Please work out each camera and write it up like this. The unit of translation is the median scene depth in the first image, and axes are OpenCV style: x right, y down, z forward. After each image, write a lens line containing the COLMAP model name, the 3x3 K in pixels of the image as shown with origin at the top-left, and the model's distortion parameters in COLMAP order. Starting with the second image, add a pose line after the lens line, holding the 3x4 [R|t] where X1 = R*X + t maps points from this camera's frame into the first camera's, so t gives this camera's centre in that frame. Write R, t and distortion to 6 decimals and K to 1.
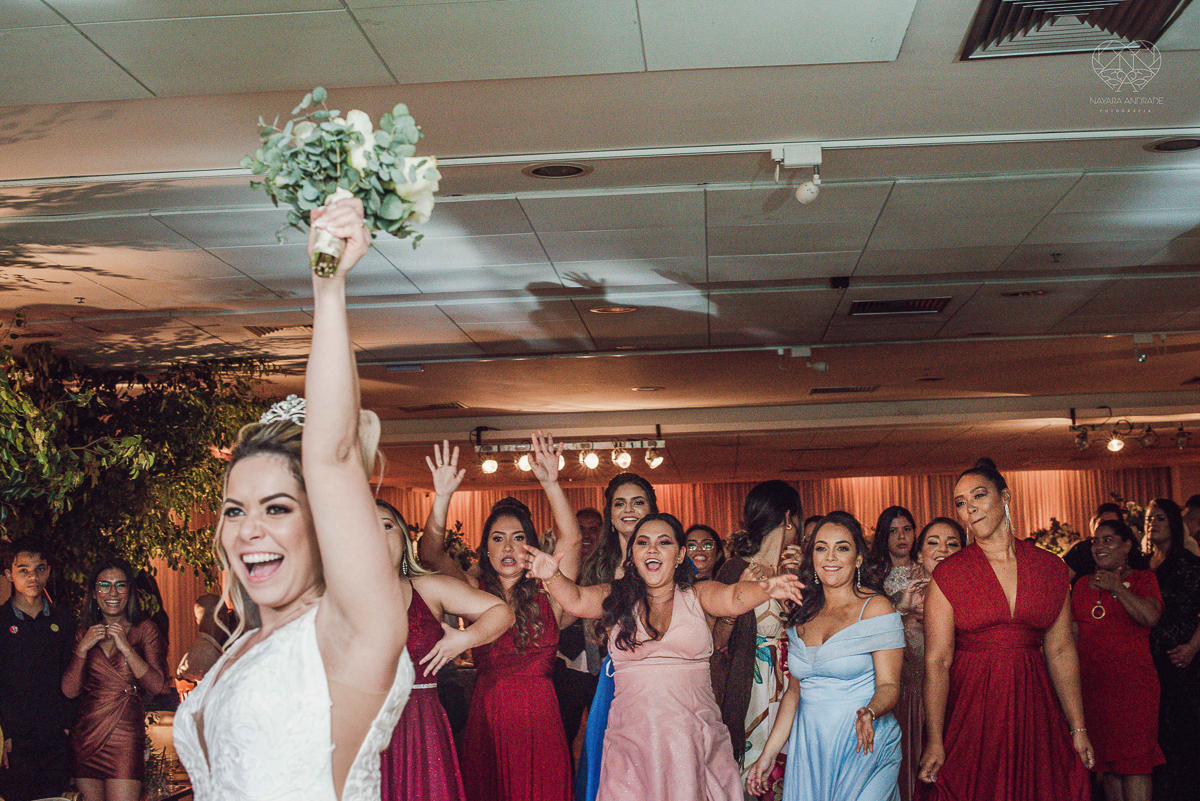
lens RADIAL K [[1804.7, 0, 600.0], [0, 1804.7, 400.5], [0, 0, 1]] dist [-0.248729, 0.728530]
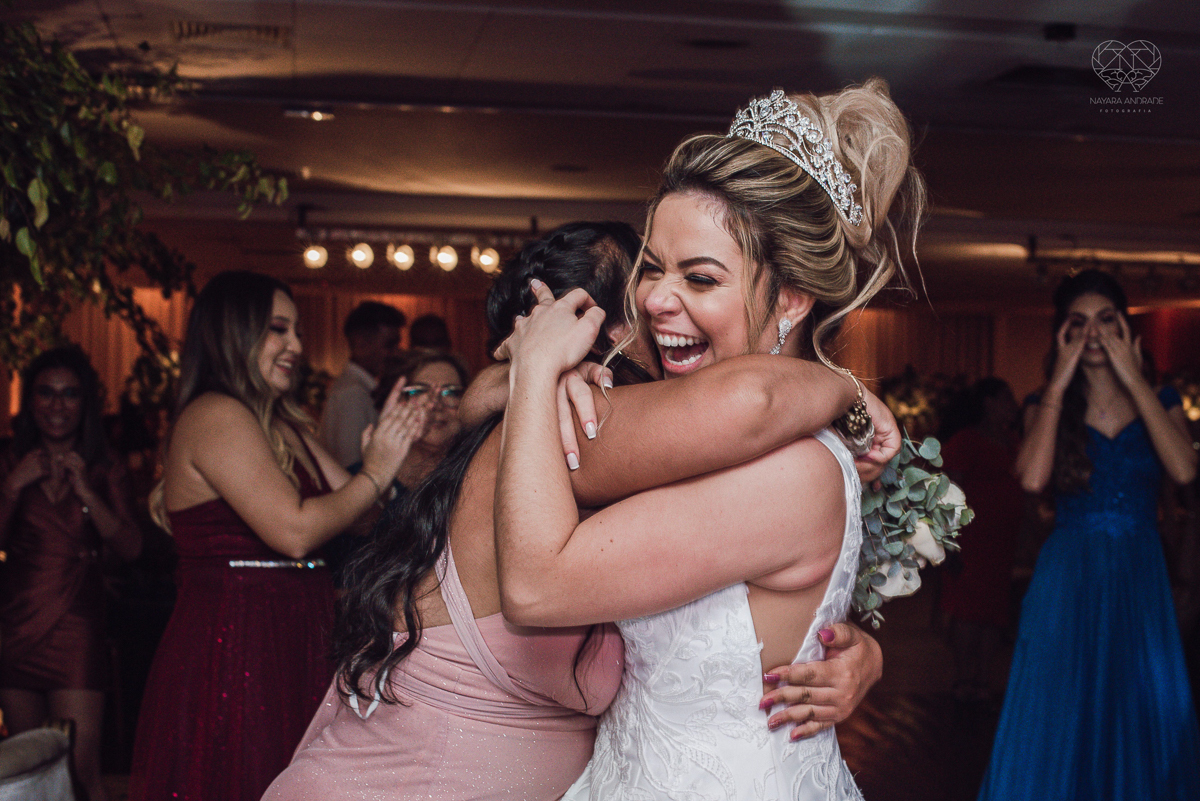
lens RADIAL K [[1804.7, 0, 600.0], [0, 1804.7, 400.5], [0, 0, 1]] dist [-0.248729, 0.728530]
pose [[0.898088, 0.034232, 0.438481, -0.324622], [-0.072177, 0.994921, 0.070158, 0.039860], [-0.433852, -0.094656, 0.895998, 0.284671]]
